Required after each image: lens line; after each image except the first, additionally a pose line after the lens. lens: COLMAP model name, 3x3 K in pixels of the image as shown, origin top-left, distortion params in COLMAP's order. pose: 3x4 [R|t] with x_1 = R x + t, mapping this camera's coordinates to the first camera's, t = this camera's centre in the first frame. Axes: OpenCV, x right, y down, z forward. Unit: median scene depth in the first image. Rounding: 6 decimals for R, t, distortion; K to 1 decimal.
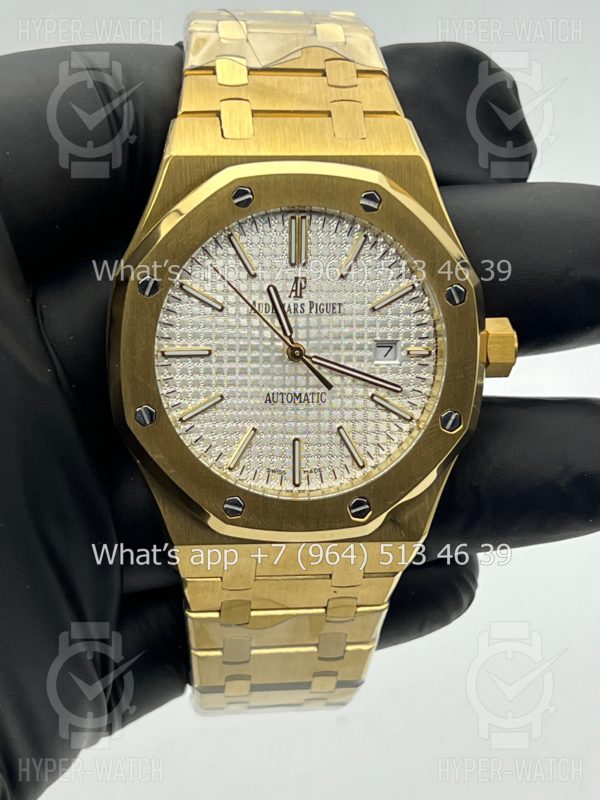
lens RADIAL K [[1897.1, 0, 303.5], [0, 1897.1, 400.6], [0, 0, 1]] dist [0.184153, 0.000000]
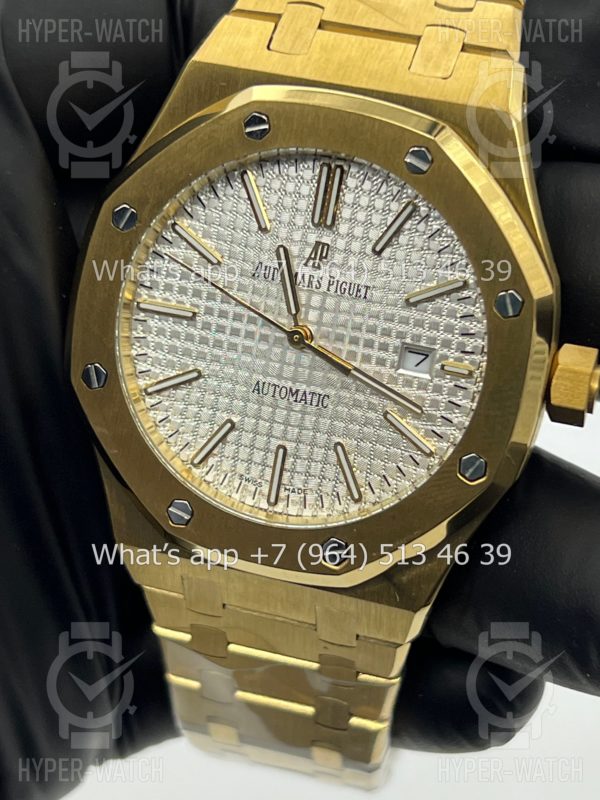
lens RADIAL K [[1897.1, 0, 300.6], [0, 1897.1, 396.8], [0, 0, 1]] dist [0.184153, 0.000000]
pose [[0.922963, 0.209805, -0.322678, 0.251729], [-0.201003, 0.977704, 0.060769, -0.048732], [0.328233, 0.008772, 0.944556, 0.267004]]
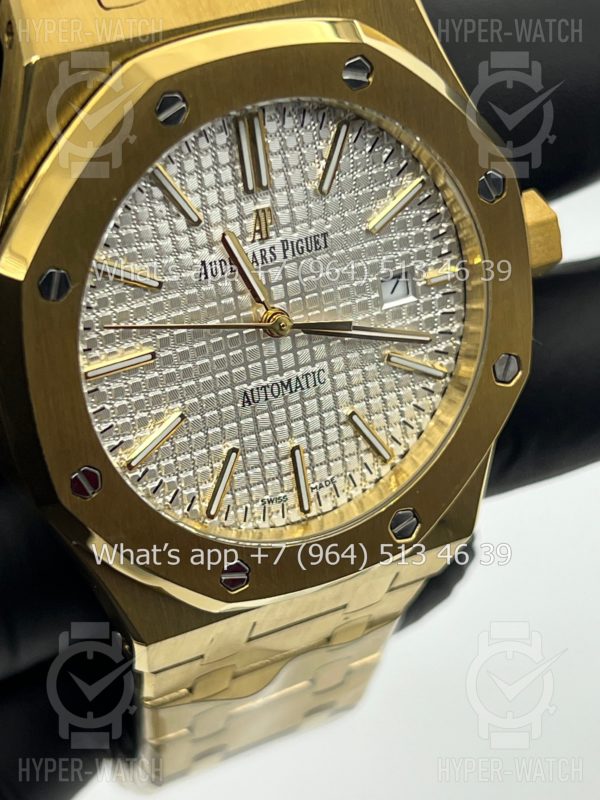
lens RADIAL K [[1897.1, 0, 300.1], [0, 1897.1, 400.1], [0, 0, 1]] dist [0.184153, 0.000000]
pose [[0.936703, -0.232389, 0.261884, -0.171677], [0.170798, 0.956224, 0.237622, -0.152373], [-0.305641, -0.177851, 0.935389, 0.386912]]
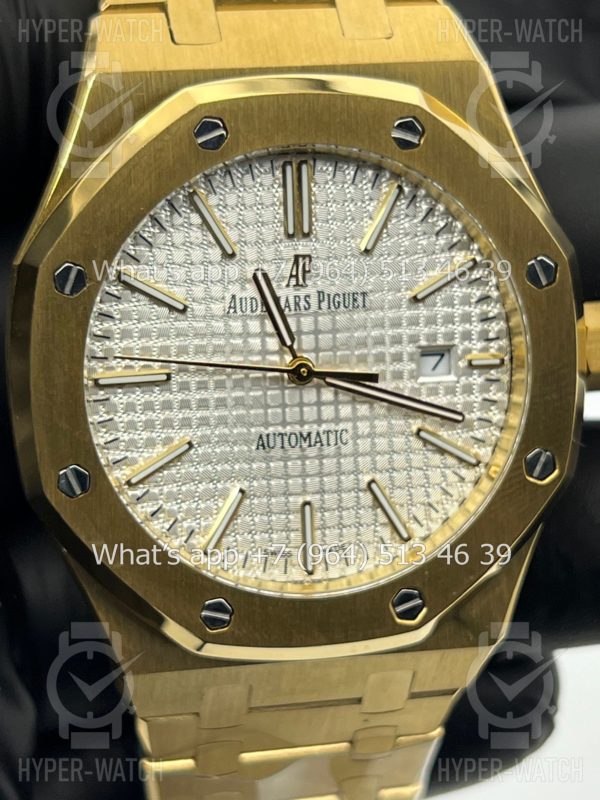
lens RADIAL K [[1897.1, 0, 296.8], [0, 1897.1, 398.2], [0, 0, 1]] dist [0.184153, 0.000000]
pose [[0.997753, -0.044406, 0.050173, -0.038242], [0.043408, 0.998840, 0.020823, -0.029545], [-0.051039, -0.018598, 0.998523, 0.348968]]
